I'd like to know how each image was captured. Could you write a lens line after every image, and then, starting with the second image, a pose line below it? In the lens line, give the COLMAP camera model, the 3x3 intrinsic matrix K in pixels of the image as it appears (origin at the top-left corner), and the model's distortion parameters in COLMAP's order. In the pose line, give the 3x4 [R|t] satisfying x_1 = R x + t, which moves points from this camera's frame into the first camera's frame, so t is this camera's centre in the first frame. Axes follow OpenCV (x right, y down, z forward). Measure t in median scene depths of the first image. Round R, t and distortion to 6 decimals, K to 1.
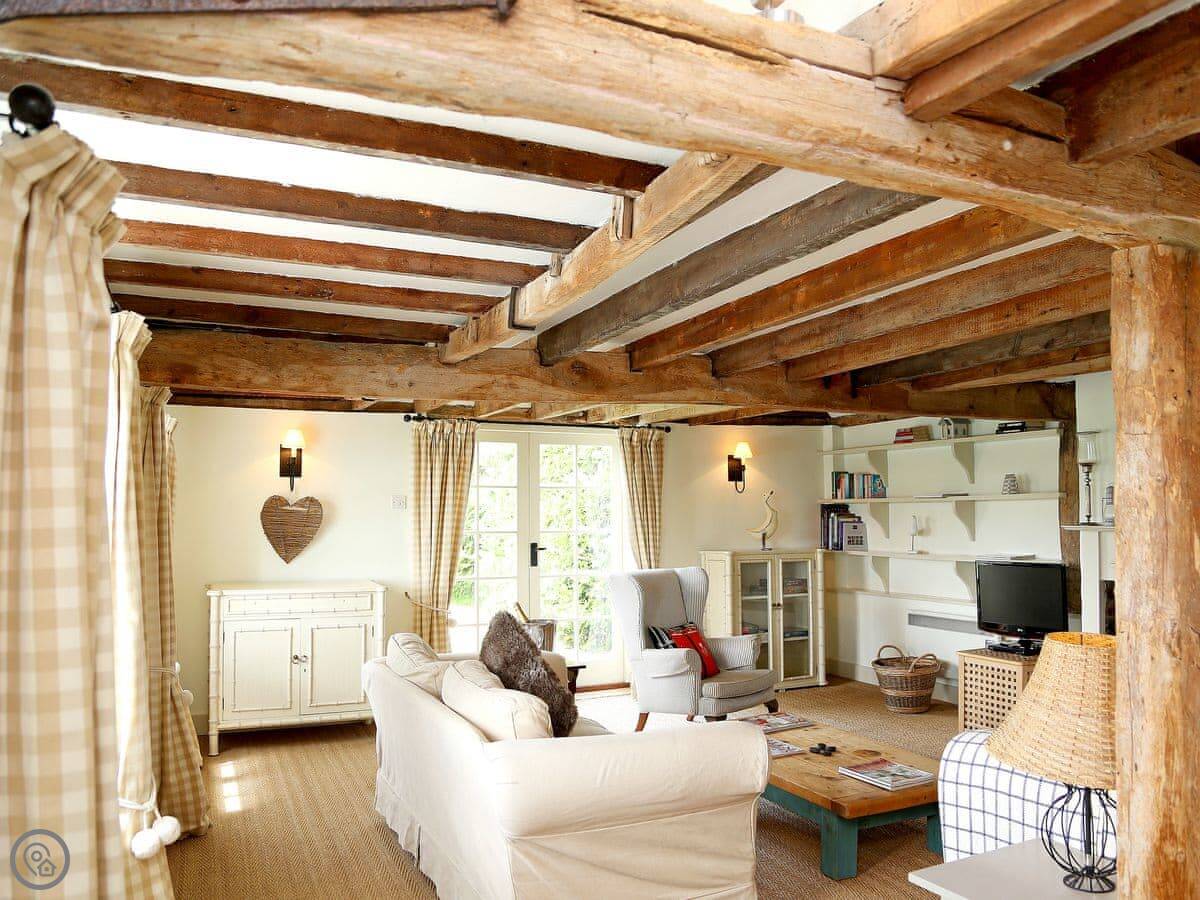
lens RADIAL K [[881.4, 0, 600.0], [0, 881.4, 450.0], [0, 0, 1]] dist [-0.110986, 0.006681]
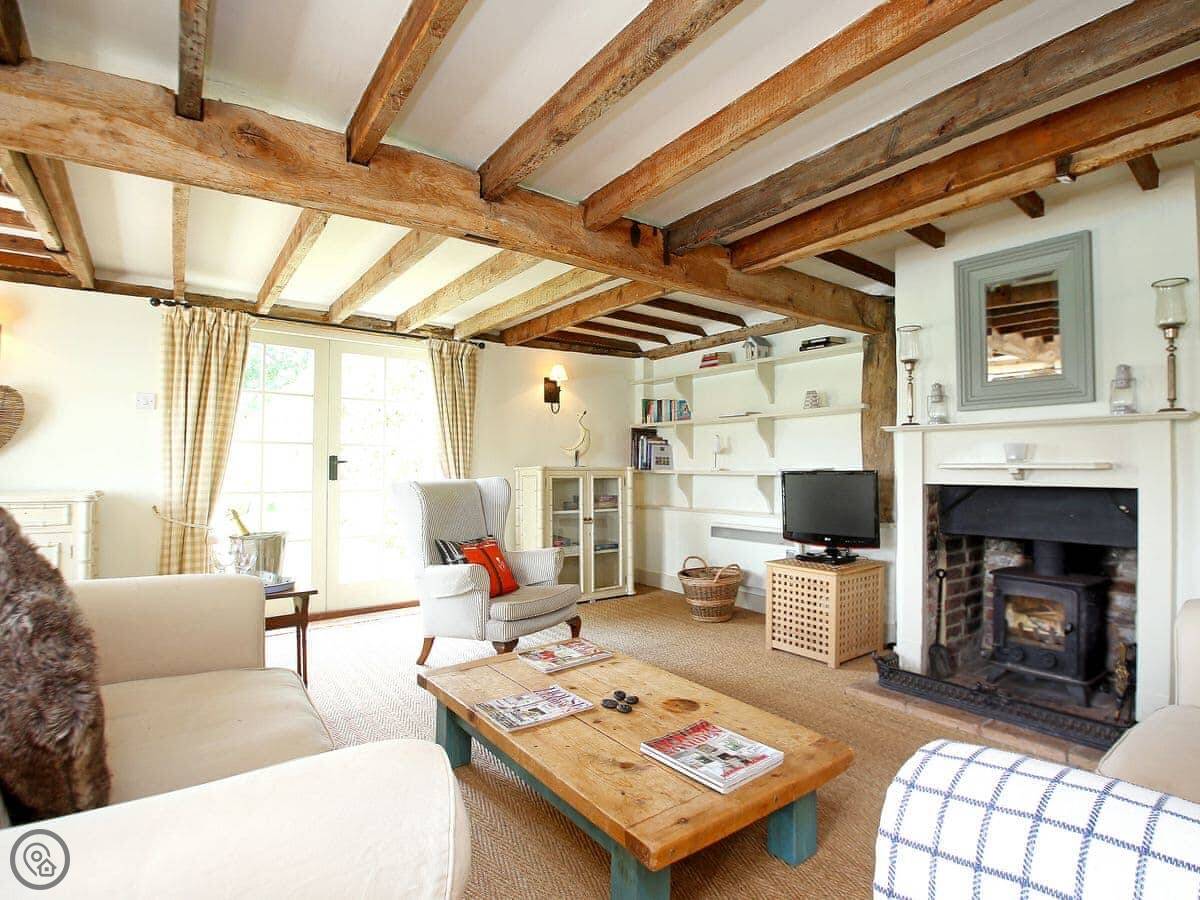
lens RADIAL K [[599.5, 0, 616.4], [0, 599.5, 465.5], [0, 0, 1]] dist [-0.056111, 0.000247]
pose [[0.977864, 0.002663, 0.209225, 0.095408], [-0.016388, 0.997822, 0.063893, 0.074828], [-0.208599, -0.065907, 0.975778, 0.335353]]
